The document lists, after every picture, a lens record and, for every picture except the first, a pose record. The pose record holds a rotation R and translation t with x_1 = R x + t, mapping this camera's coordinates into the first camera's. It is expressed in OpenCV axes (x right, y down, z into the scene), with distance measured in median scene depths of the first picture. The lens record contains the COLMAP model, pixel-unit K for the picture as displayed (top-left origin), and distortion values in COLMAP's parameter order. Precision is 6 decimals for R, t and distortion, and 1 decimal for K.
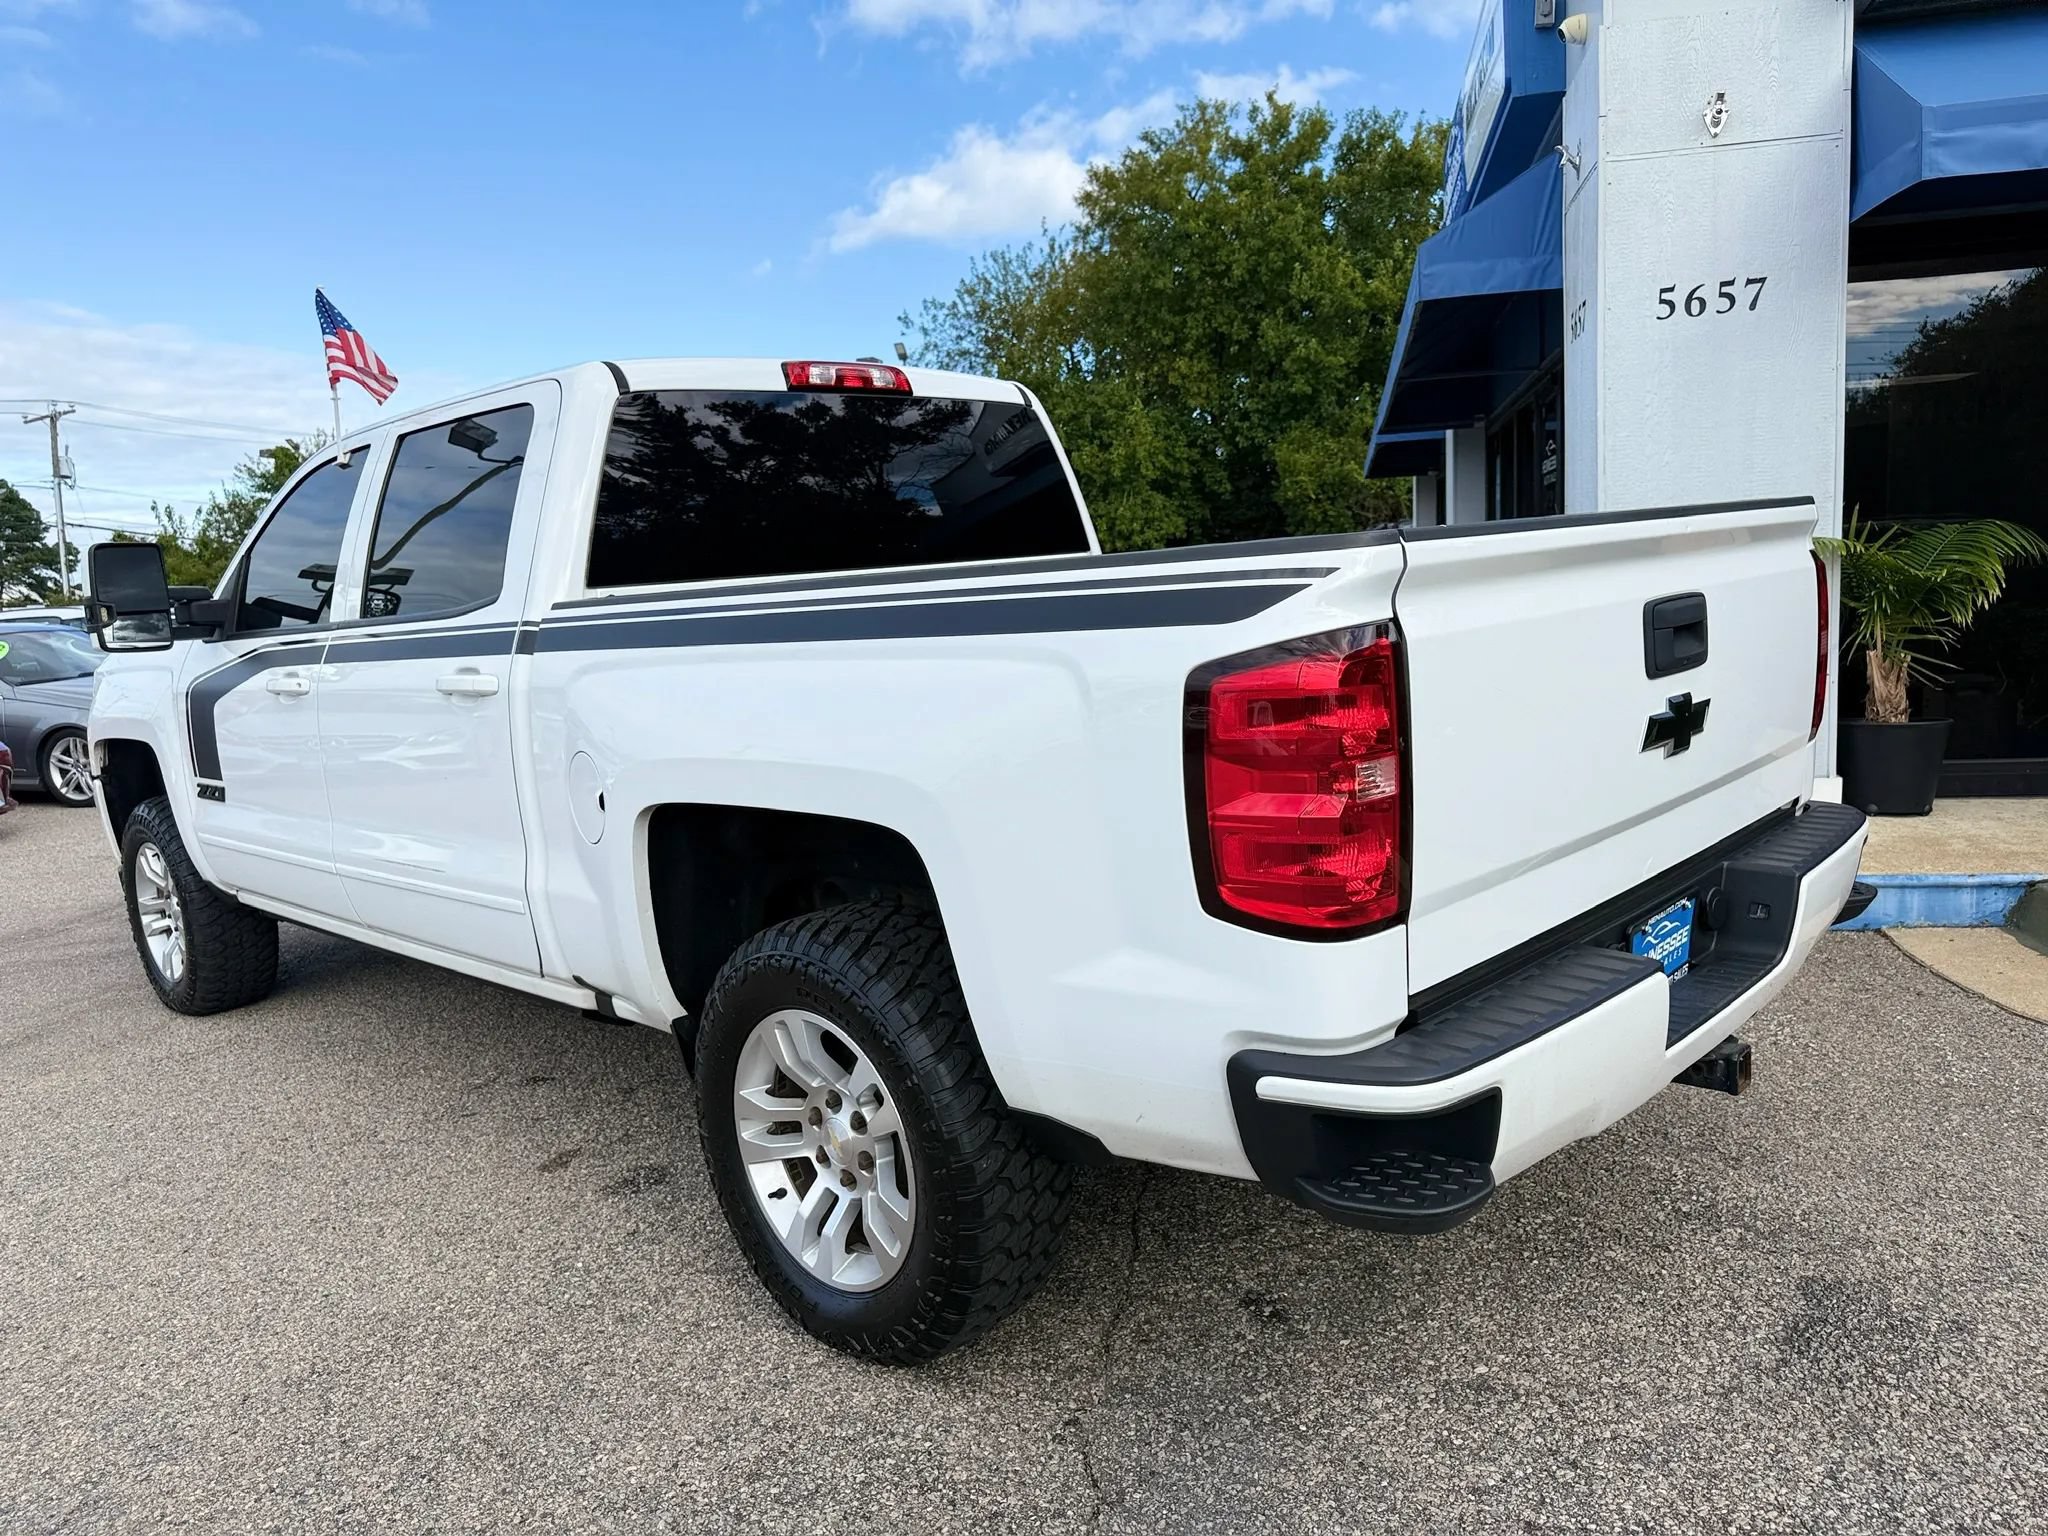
lens RADIAL K [[1450.5, 0, 1018.9], [0, 1450.5, 788.9], [0, 0, 1]] dist [0.029430, -0.031817]
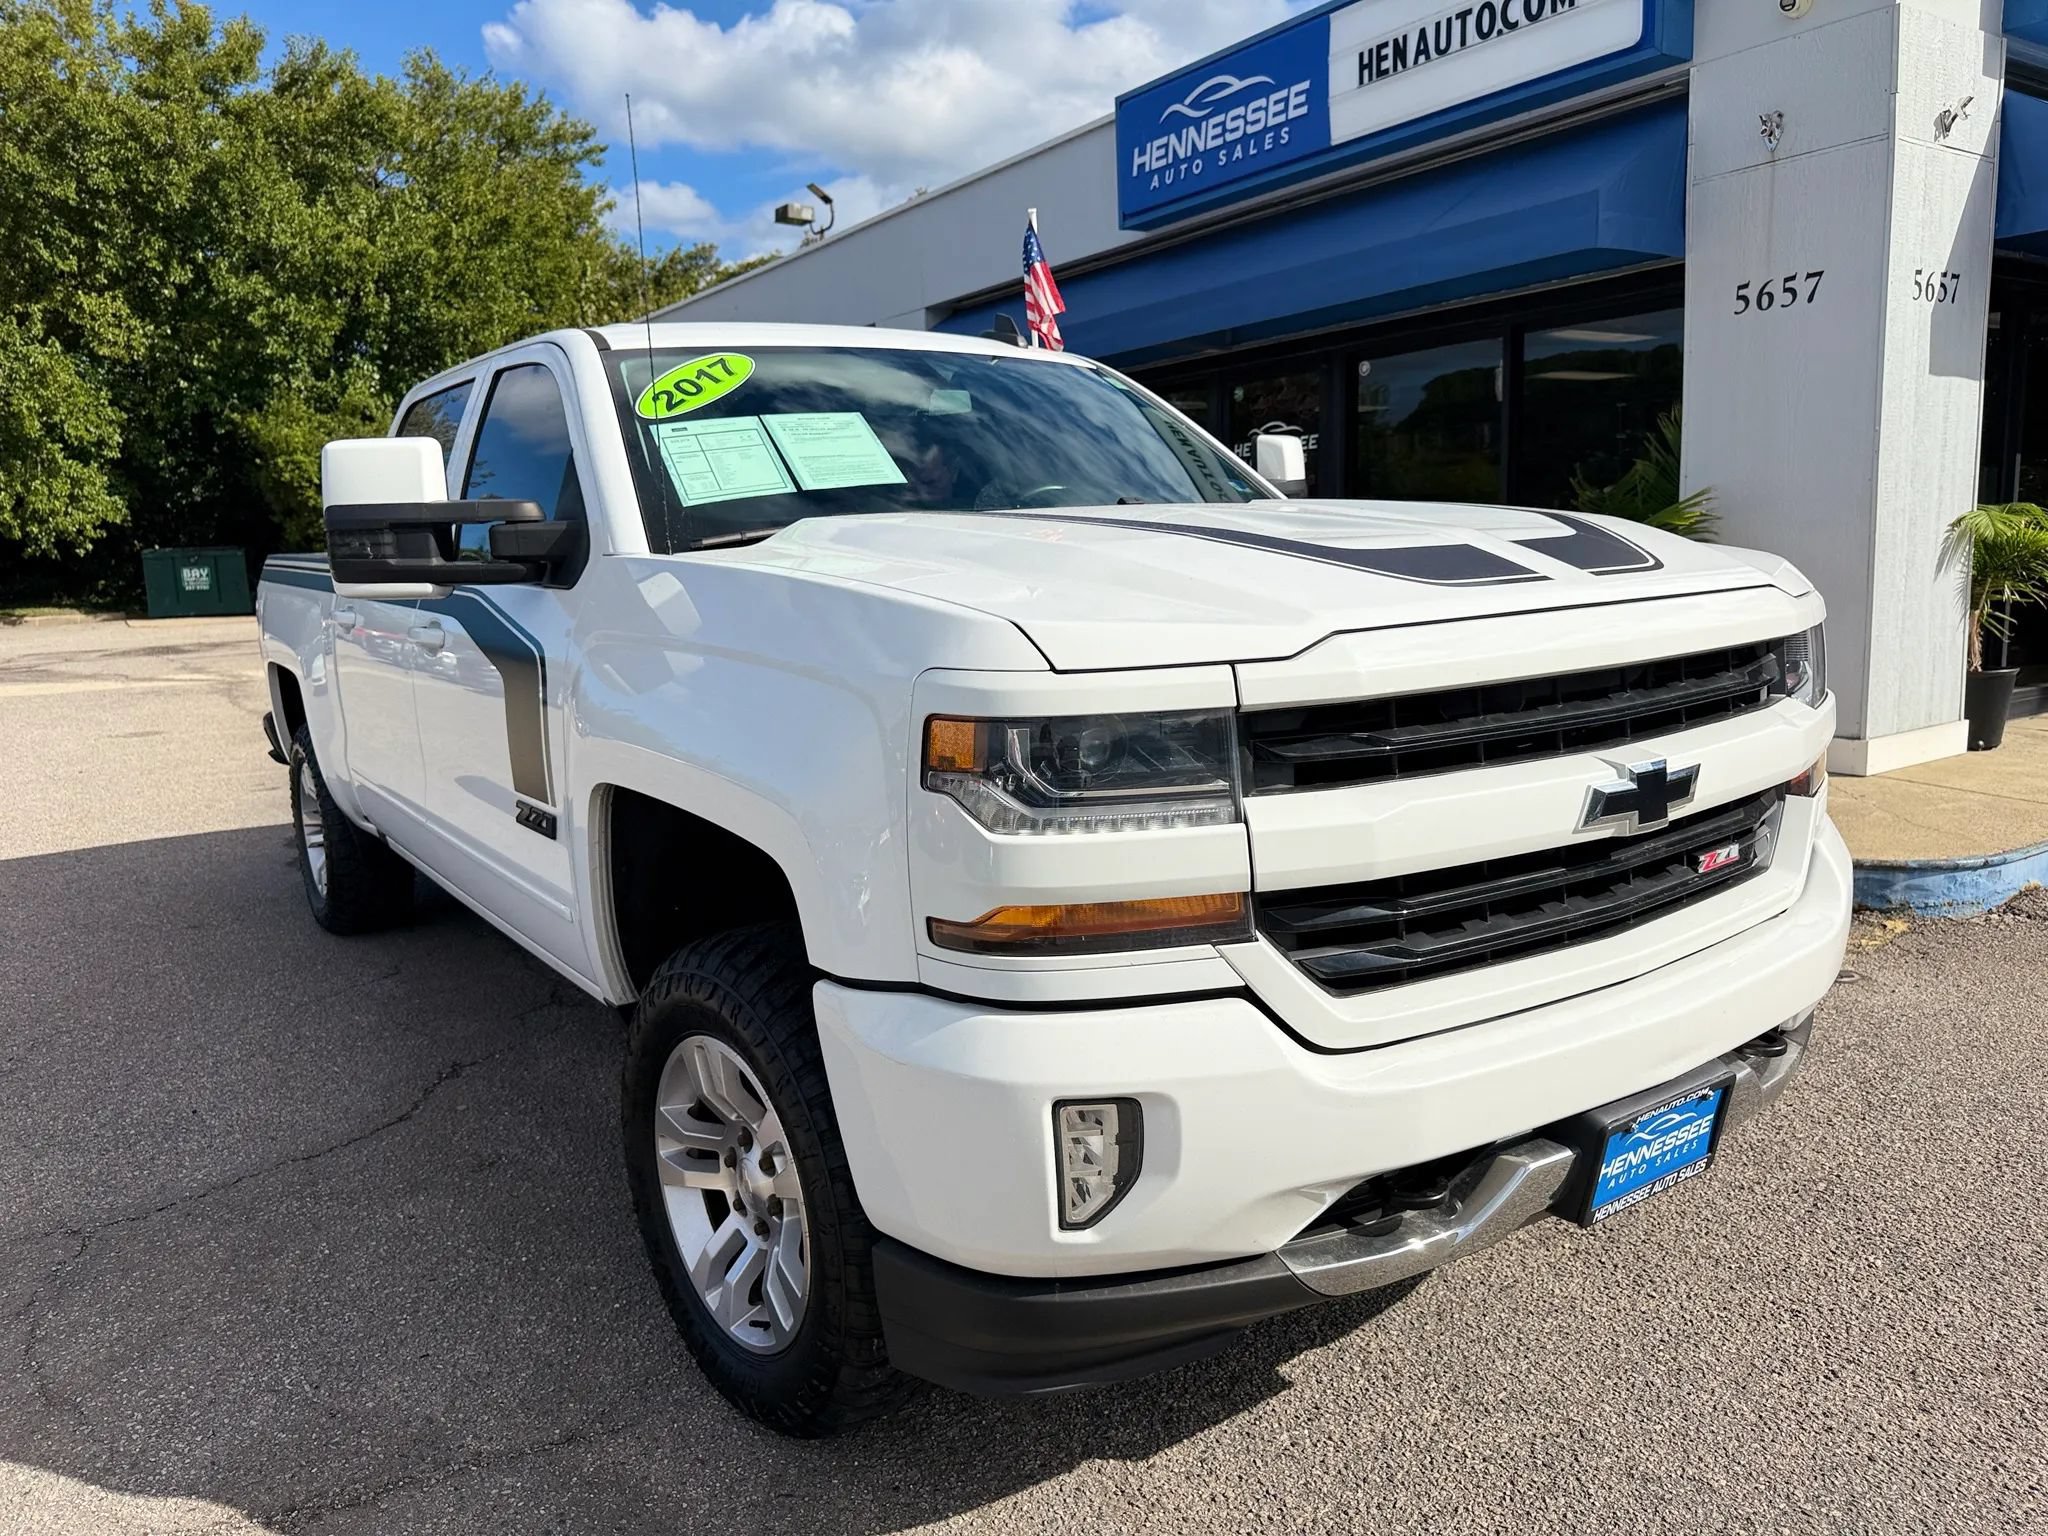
lens RADIAL K [[1450.5, 0, 1017.2], [0, 1450.5, 780.0], [0, 0, 1]] dist [0.029430, -0.031817]
pose [[0.697864, -0.090815, 0.710449, -0.808550], [0.099477, 0.994605, 0.029424, -0.071223], [-0.709288, 0.050140, 0.703133, 0.738764]]
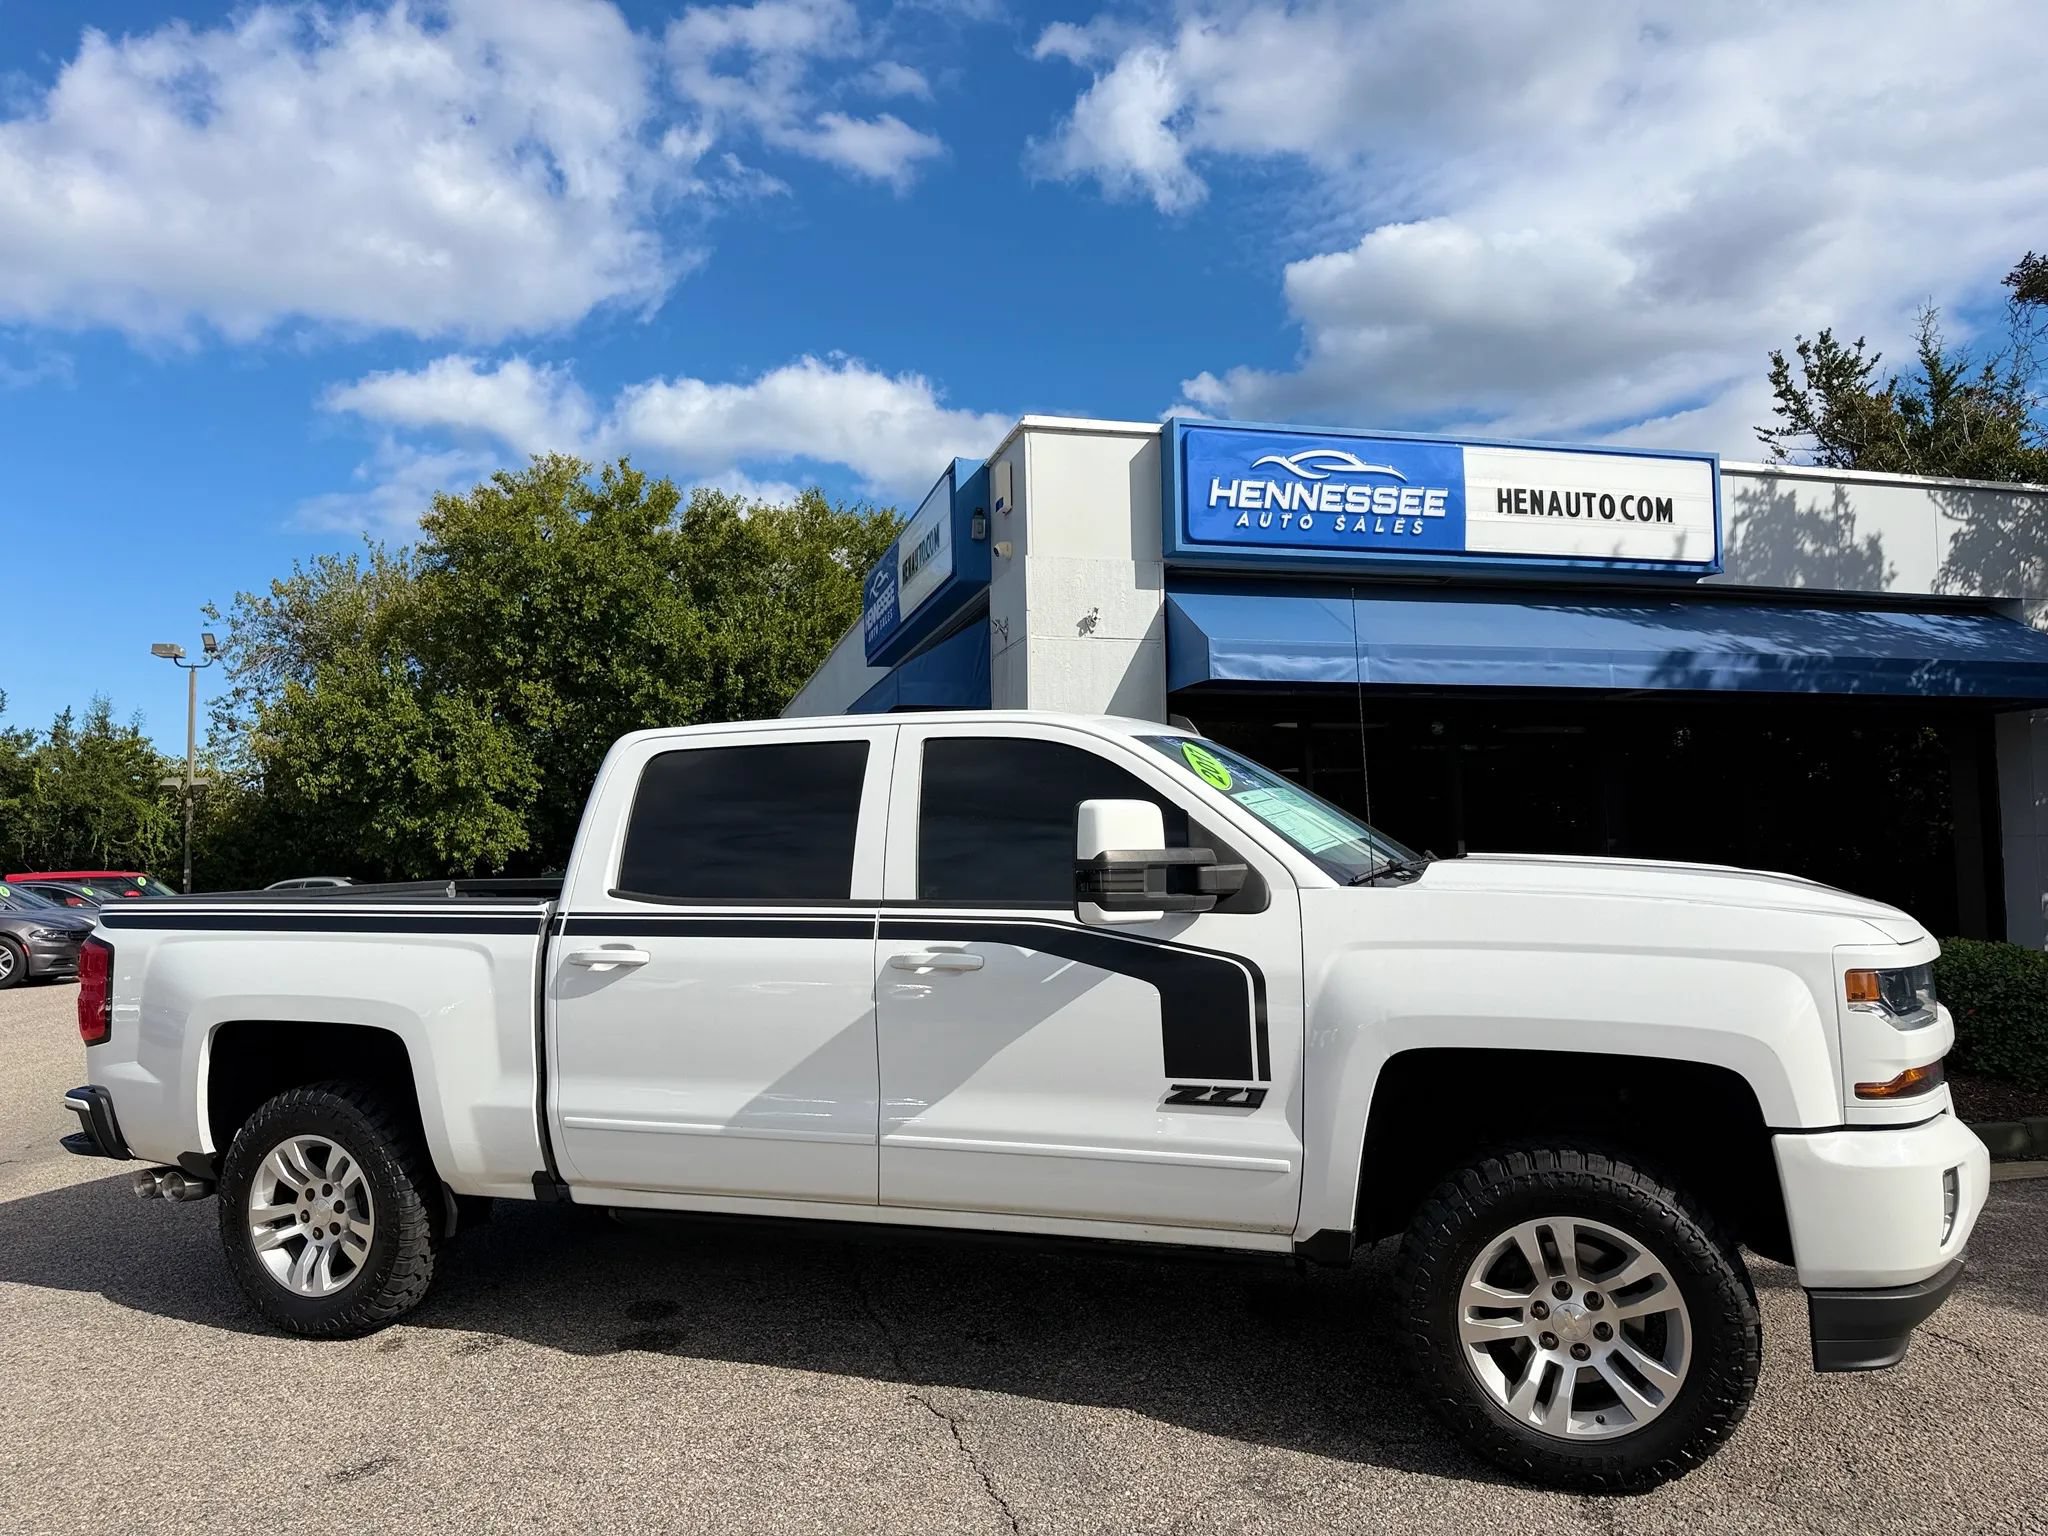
lens RADIAL K [[1450.5, 0, 1029.4], [0, 1450.5, 780.3], [0, 0, 1]] dist [0.029430, -0.031817]
pose [[0.885923, 0.068252, 0.458783, -0.291282], [0.035893, 0.976061, -0.214515, 0.046131], [-0.462442, 0.206511, 0.862265, -0.291597]]
